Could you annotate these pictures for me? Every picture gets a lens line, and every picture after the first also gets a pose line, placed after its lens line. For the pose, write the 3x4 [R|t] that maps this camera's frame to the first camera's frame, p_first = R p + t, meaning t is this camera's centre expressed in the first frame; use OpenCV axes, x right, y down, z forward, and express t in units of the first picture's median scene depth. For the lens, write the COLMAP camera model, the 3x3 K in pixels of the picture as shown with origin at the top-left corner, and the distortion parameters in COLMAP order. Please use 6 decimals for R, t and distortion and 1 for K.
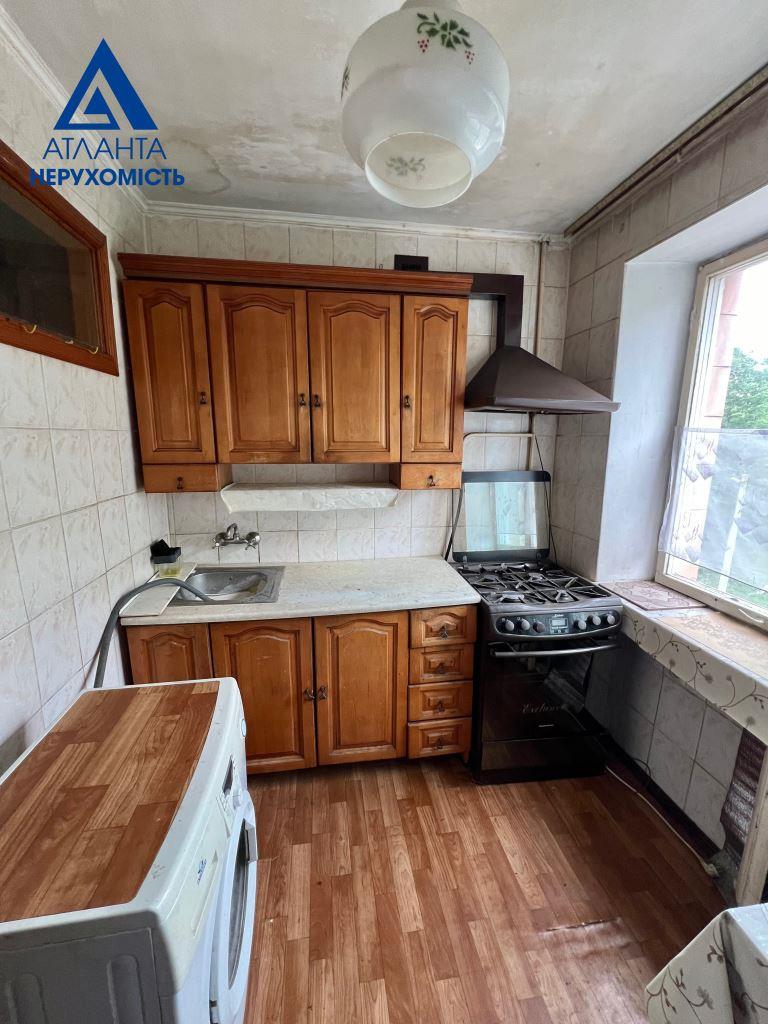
lens RADIAL K [[411.5, 0, 384.3], [0, 411.5, 513.0], [0, 0, 1]] dist [-0.001151, 0.000886]
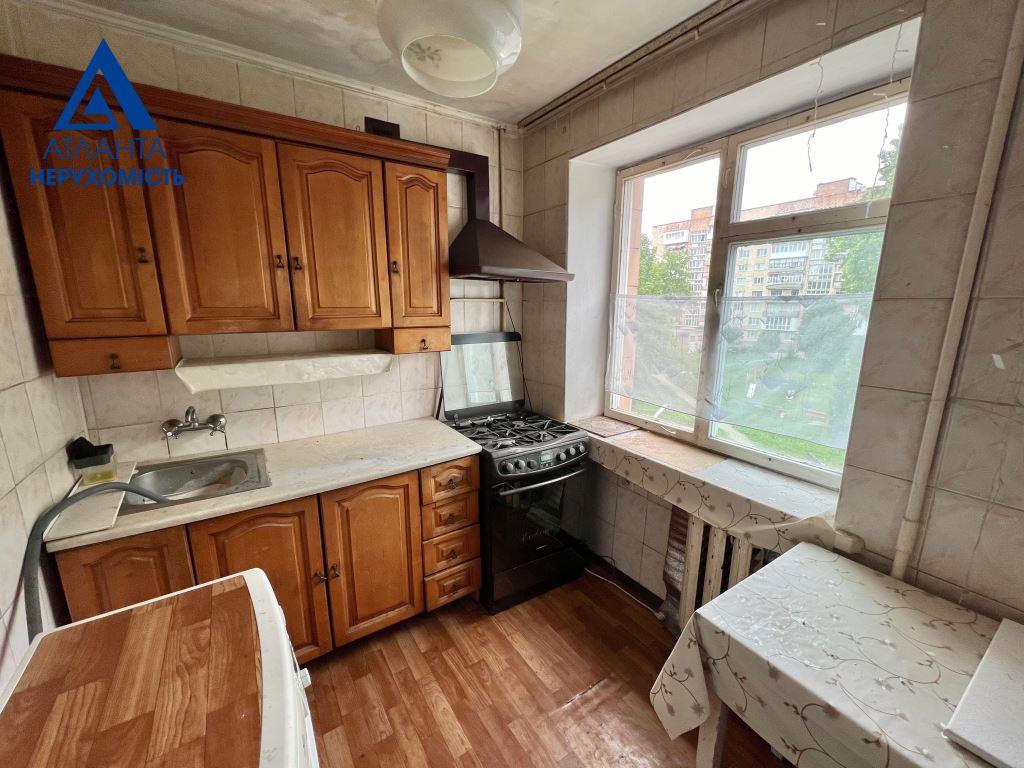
lens RADIAL K [[411.5, 0, 513.5], [0, 411.5, 383.9], [0, 0, 1]] dist [-0.001151, 0.000886]
pose [[0.904892, -0.086058, 0.416851, -0.131229], [0.080850, 0.996270, 0.030171, 0.008683], [-0.417892, 0.006401, 0.908474, -0.042160]]
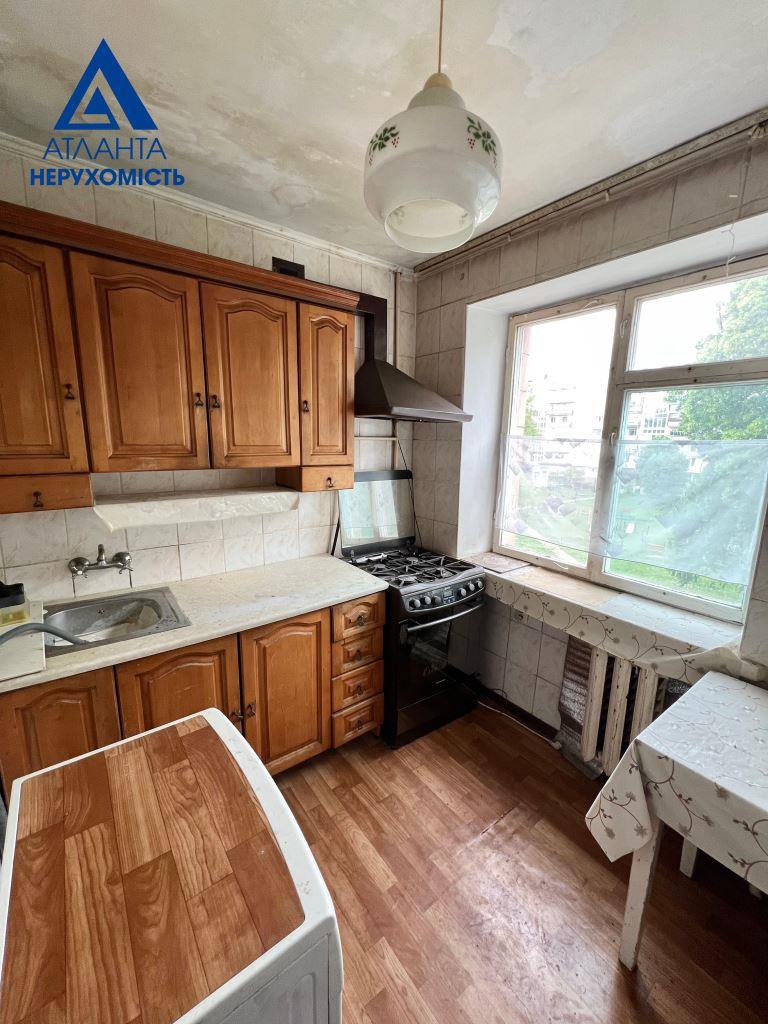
lens RADIAL K [[411.5, 0, 384.3], [0, 411.5, 513.0], [0, 0, 1]] dist [-0.001151, 0.000886]
pose [[0.878901, -0.077834, 0.470611, -0.282512], [0.076068, 0.996842, 0.022805, -0.014414], [-0.470900, 0.015755, 0.882046, 0.007050]]
